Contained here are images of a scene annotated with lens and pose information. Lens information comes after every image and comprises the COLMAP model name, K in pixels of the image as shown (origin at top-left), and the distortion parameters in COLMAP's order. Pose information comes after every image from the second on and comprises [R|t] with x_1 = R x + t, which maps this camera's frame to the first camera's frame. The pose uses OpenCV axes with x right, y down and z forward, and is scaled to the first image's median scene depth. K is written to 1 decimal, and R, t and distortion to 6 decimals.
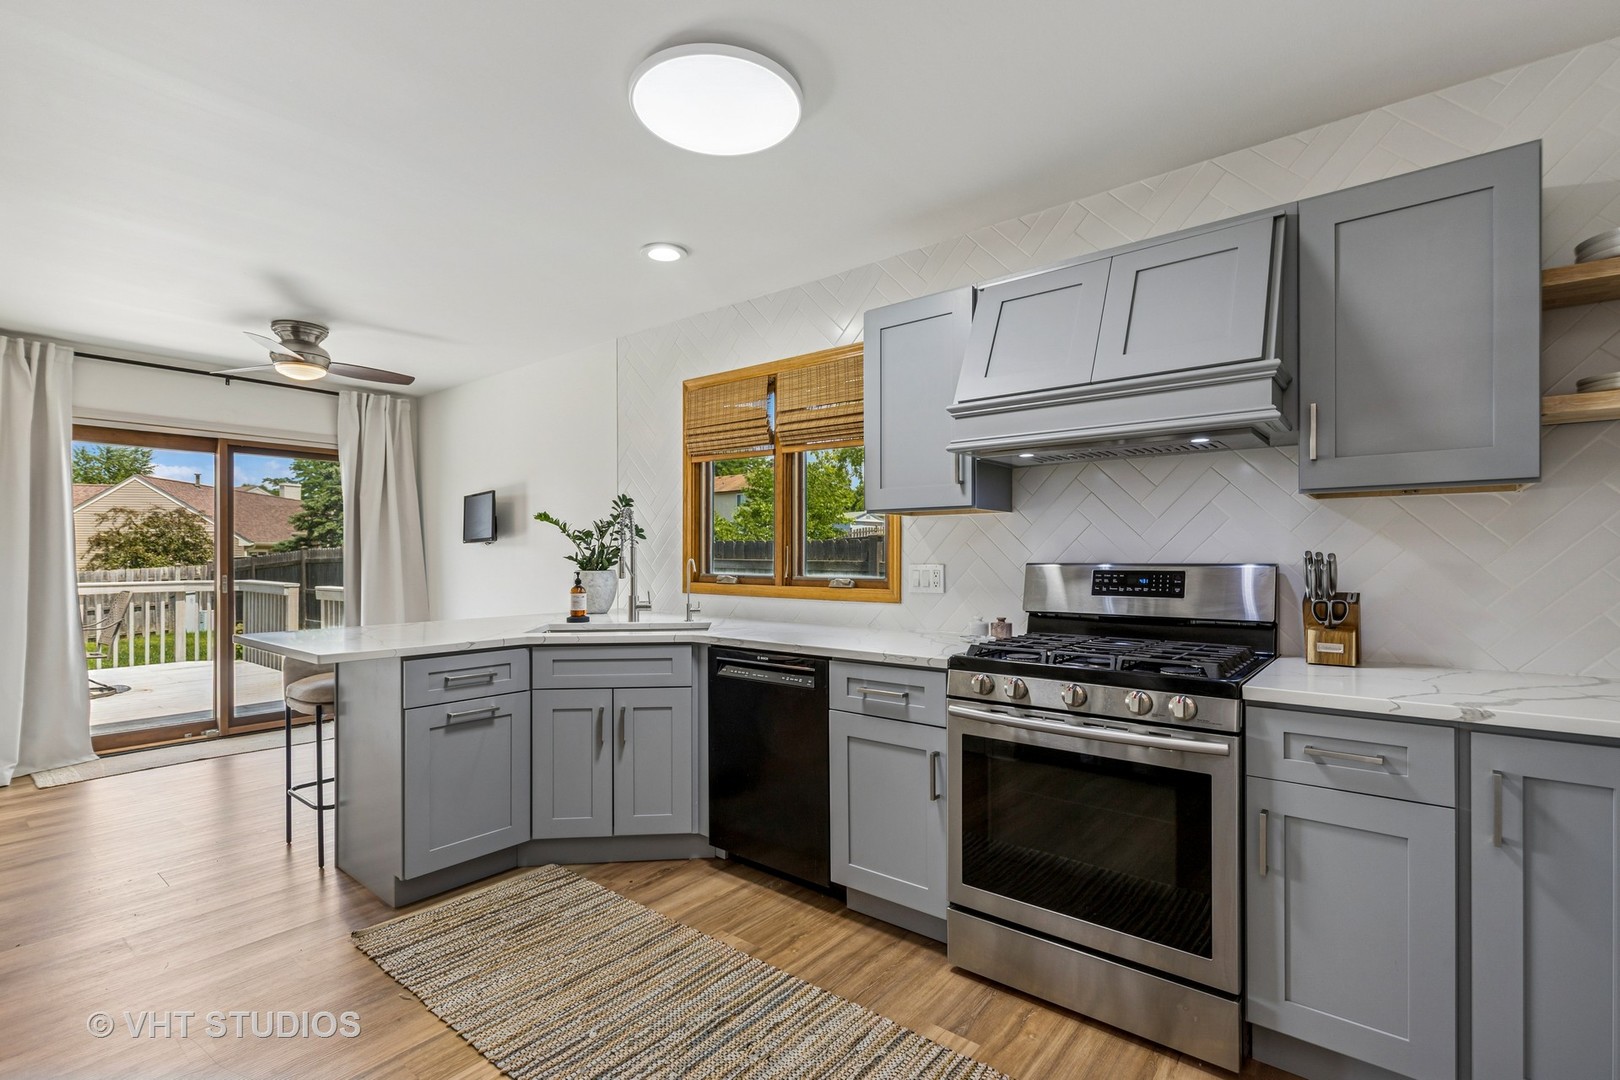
lens RADIAL K [[740.1, 0, 821.6], [0, 740.1, 555.1], [0, 0, 1]] dist [0.004260, -0.000611]
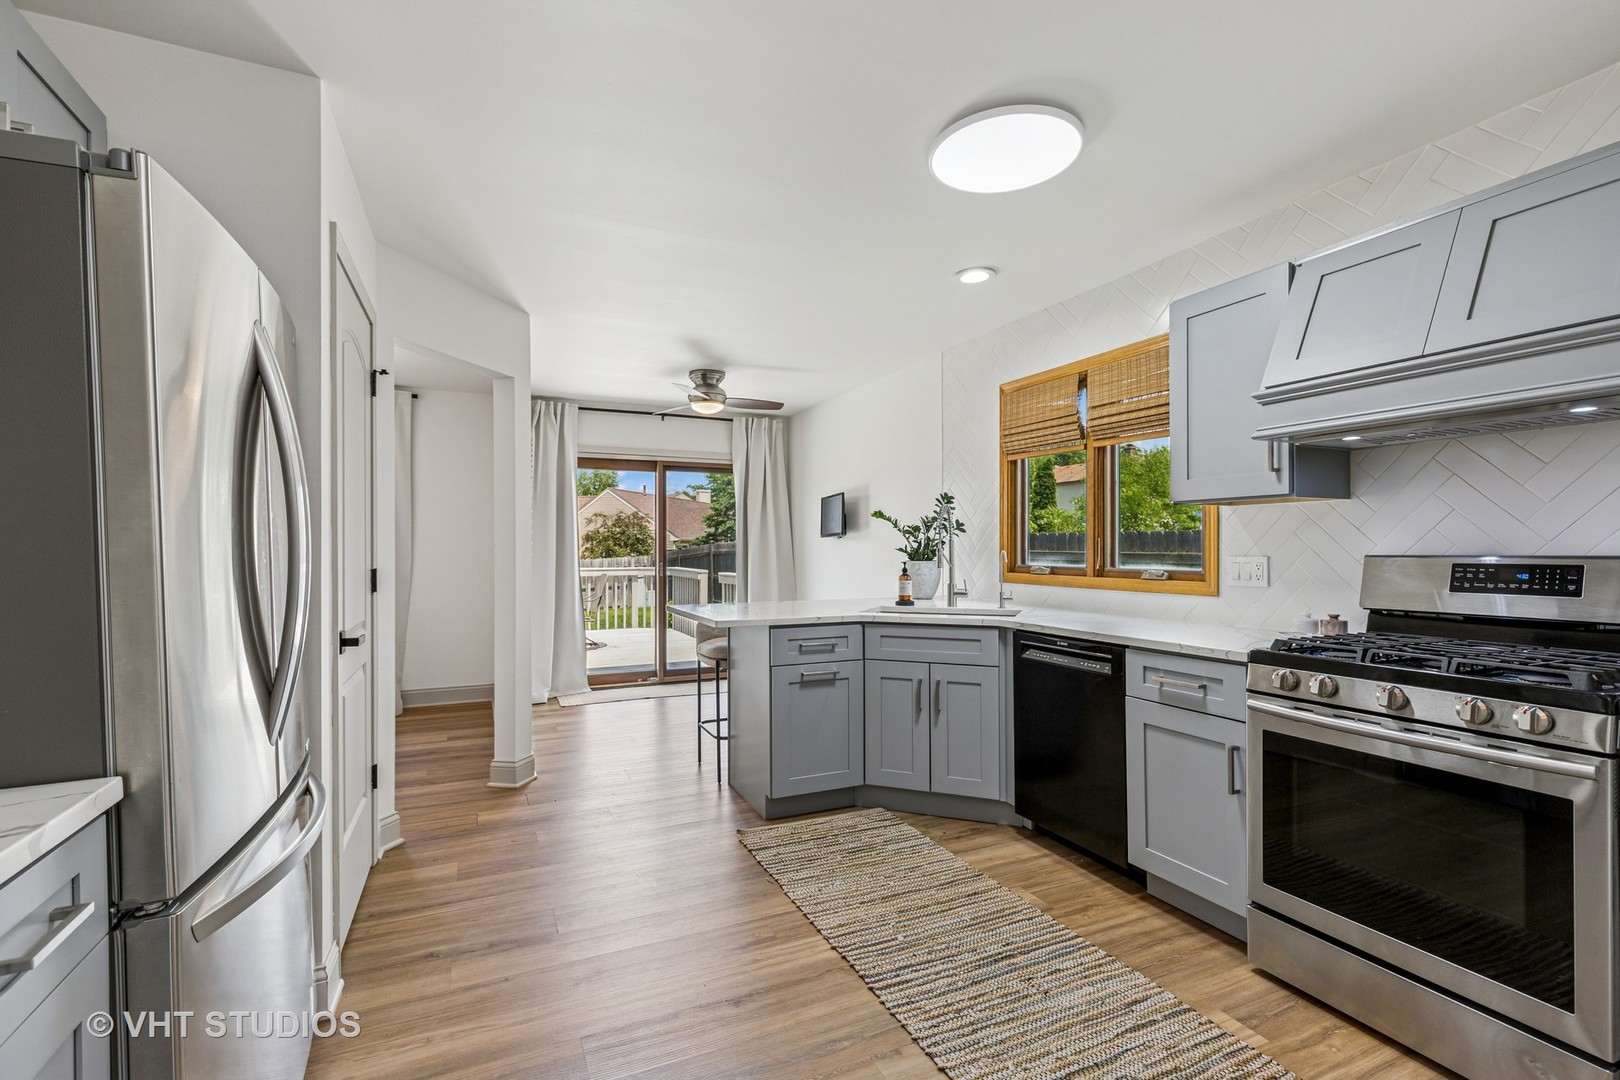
lens RADIAL K [[734.1, 0, 820.5], [0, 734.1, 544.1], [0, 0, 1]] dist [0.000674, -0.000376]
pose [[0.894273, -0.004023, -0.447503, 0.078125], [0.002076, 0.999986, -0.004840, 0.000394], [0.447516, 0.003400, 0.894269, -0.096497]]
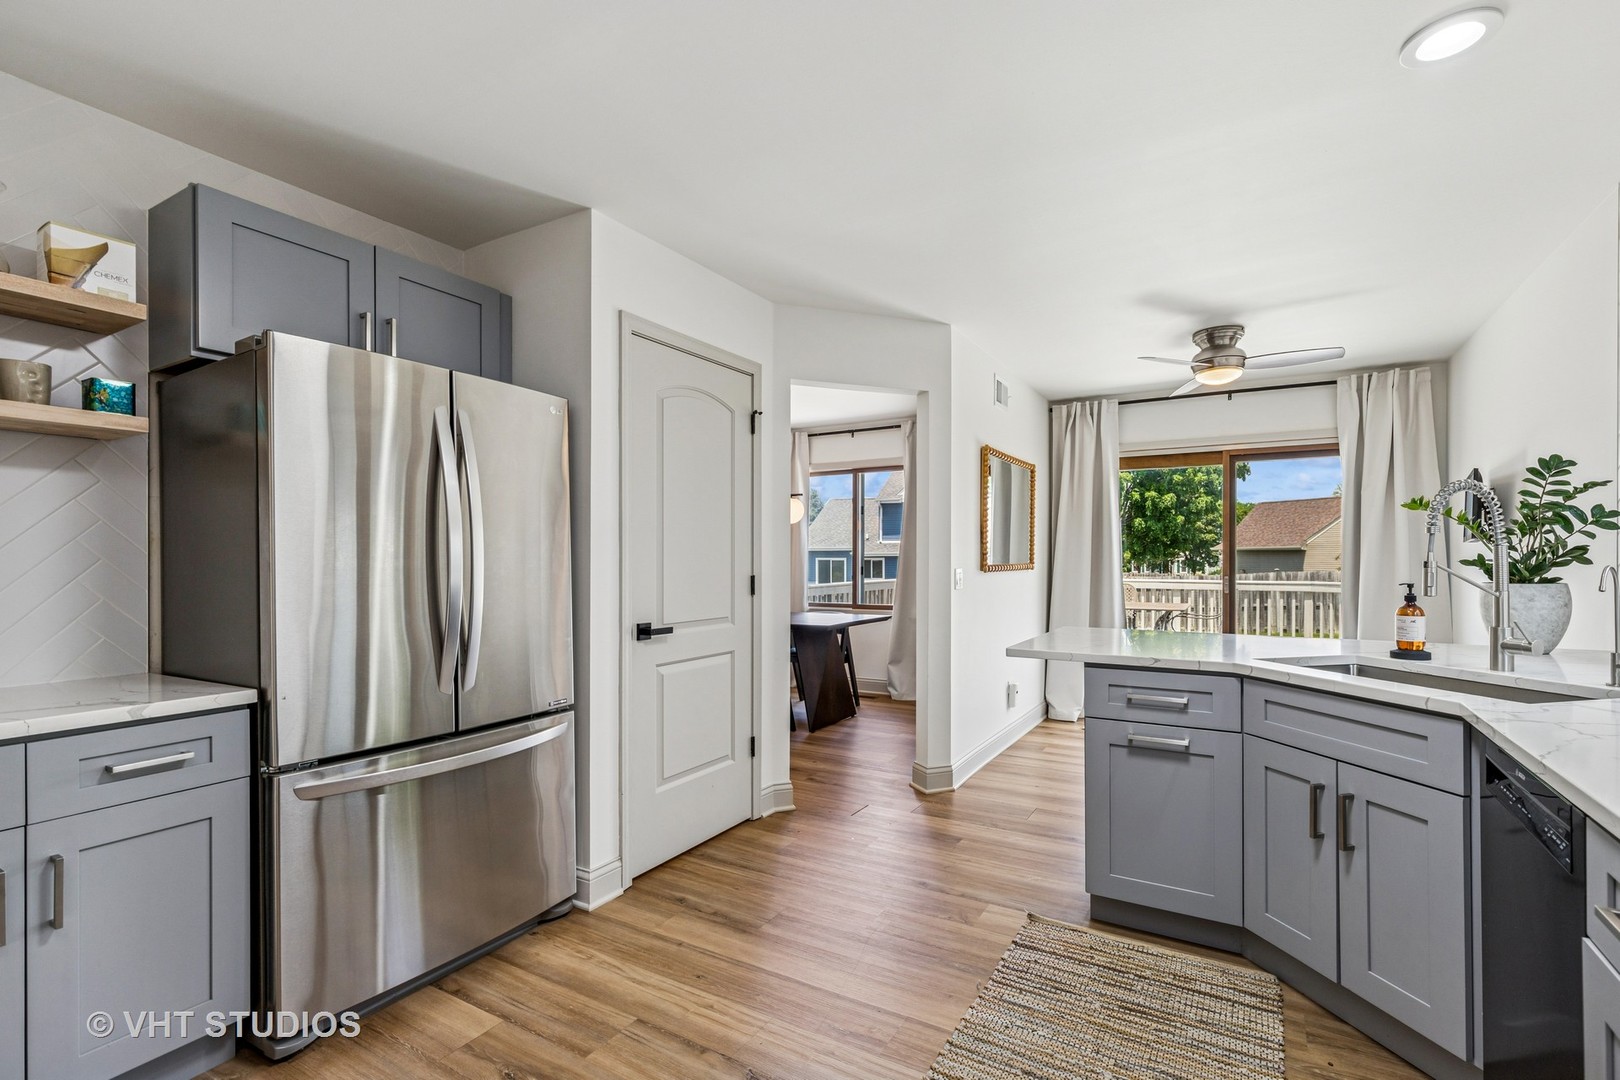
lens RADIAL K [[740.1, 0, 821.6], [0, 740.1, 555.1], [0, 0, 1]] dist [0.004260, -0.000611]
pose [[0.144683, -0.003182, -0.989473, 0.311334], [0.000592, 0.999995, -0.003129, -0.001725], [0.989478, -0.000133, 0.144684, 0.452818]]
